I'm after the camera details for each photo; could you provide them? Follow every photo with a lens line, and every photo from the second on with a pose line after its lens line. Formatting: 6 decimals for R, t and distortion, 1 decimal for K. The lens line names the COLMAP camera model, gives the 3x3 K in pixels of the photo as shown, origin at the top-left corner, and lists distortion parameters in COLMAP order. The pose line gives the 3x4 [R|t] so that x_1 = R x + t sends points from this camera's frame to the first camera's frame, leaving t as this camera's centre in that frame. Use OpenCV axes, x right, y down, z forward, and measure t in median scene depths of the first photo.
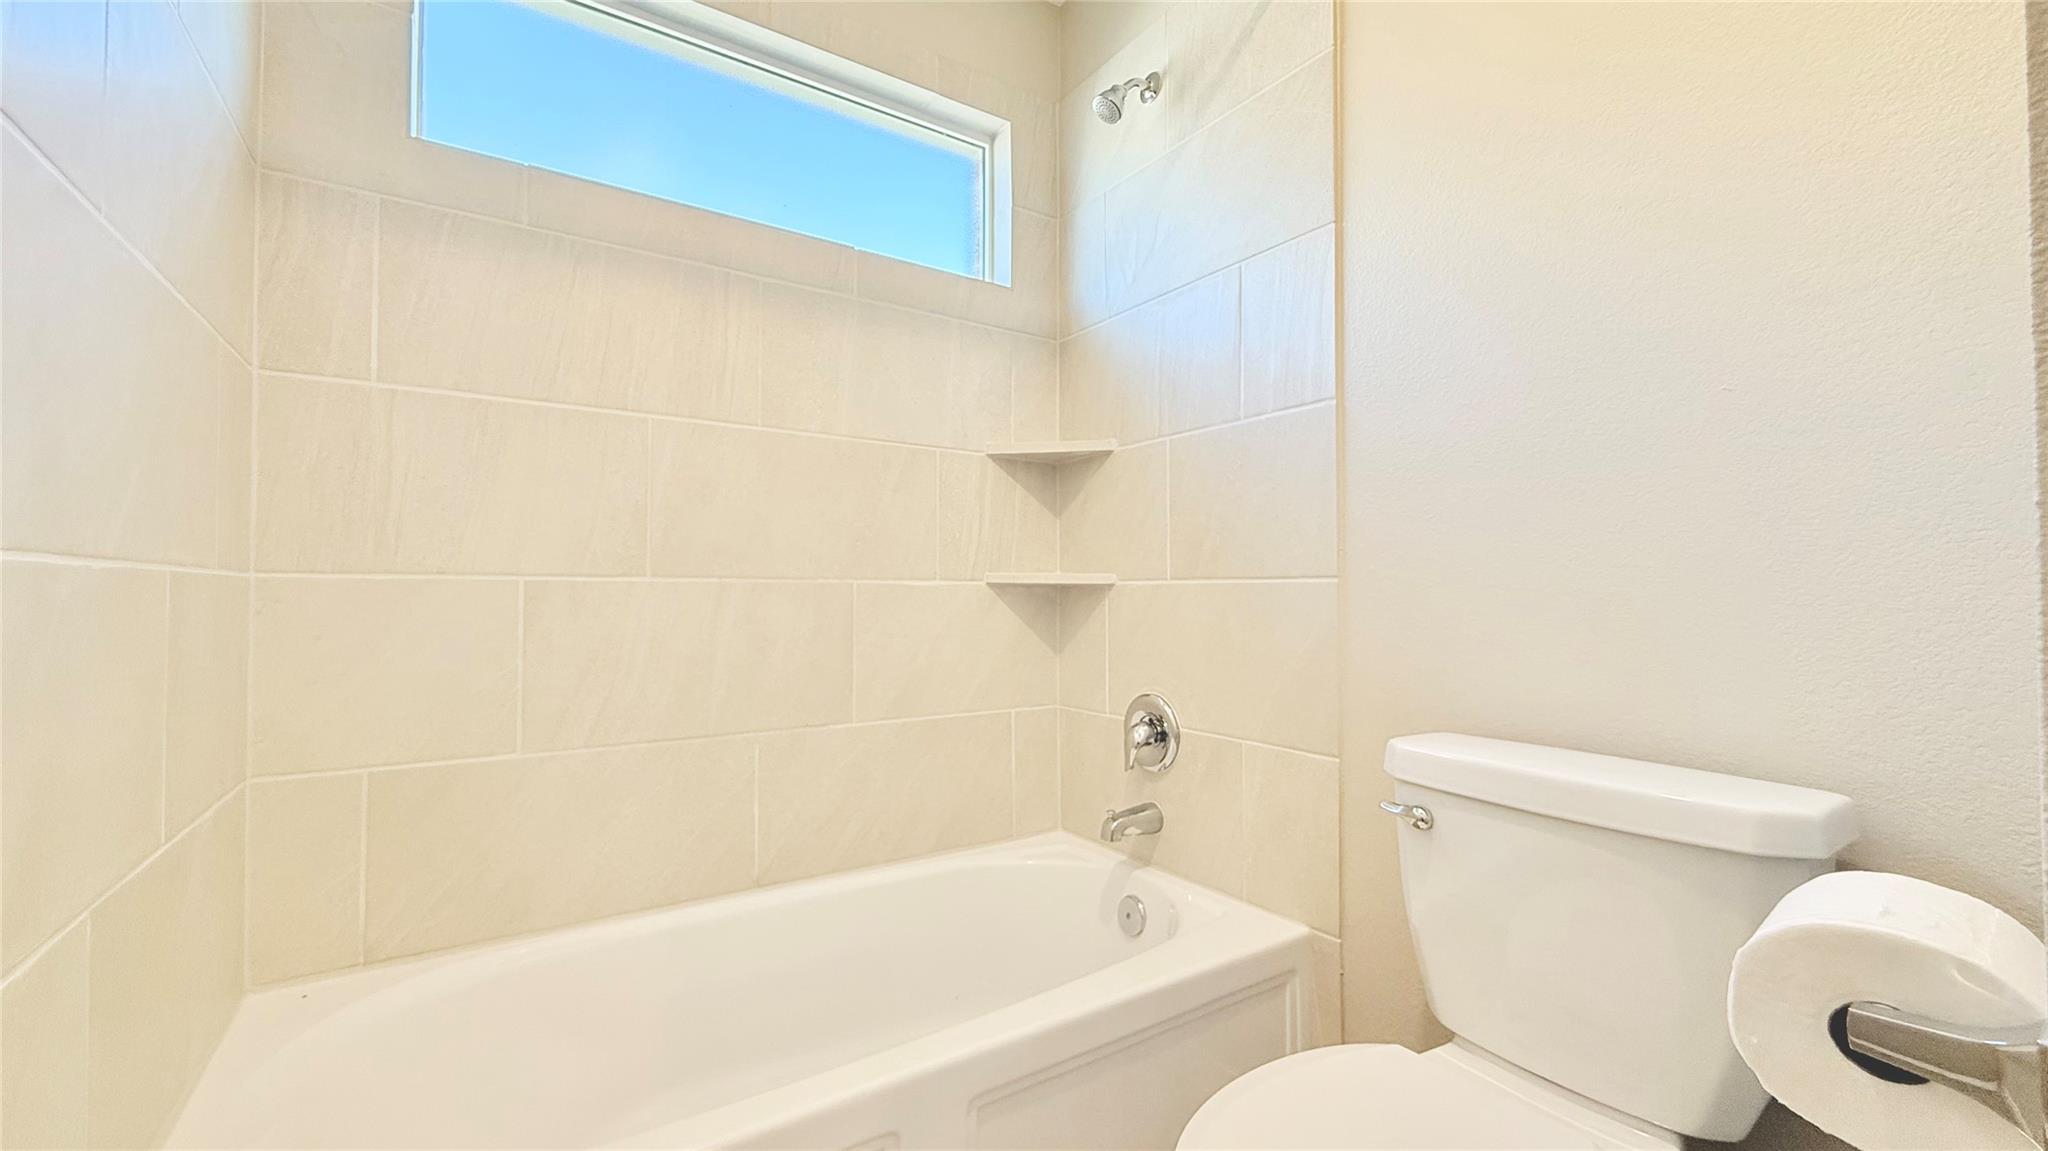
lens RADIAL K [[839.7, 0, 1024.0], [0, 839.7, 575.5], [0, 0, 1]] dist [-0.061510, 0.000042]
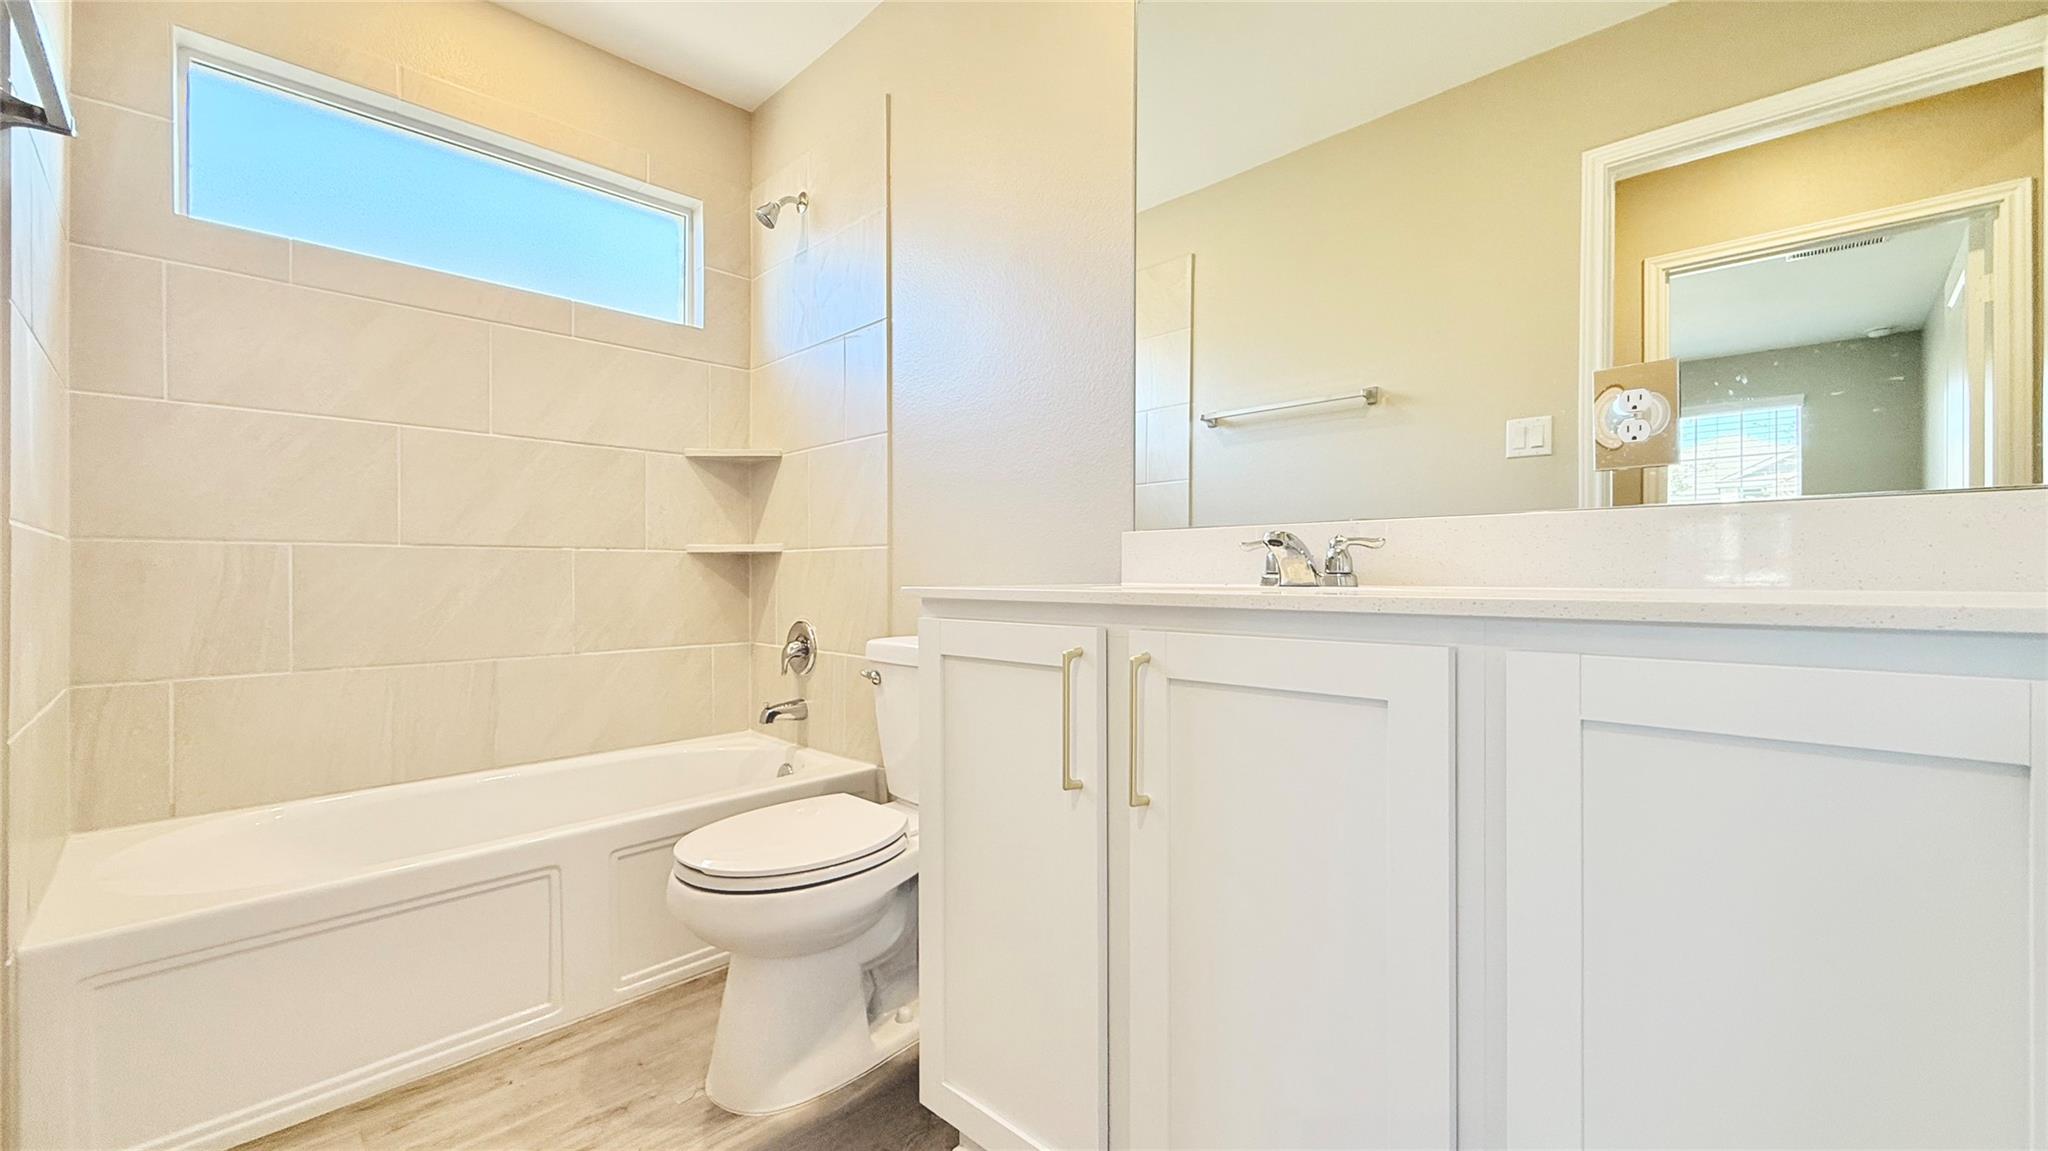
lens RADIAL K [[827.5, 0, 1013.0], [0, 827.5, 570.2], [0, 0, 1]] dist [0.015020, -0.000037]
pose [[0.987692, -0.007577, 0.156228, 0.297071], [0.004366, 0.999772, 0.020891, 0.015619], [-0.156350, -0.019952, 0.987500, -0.496912]]
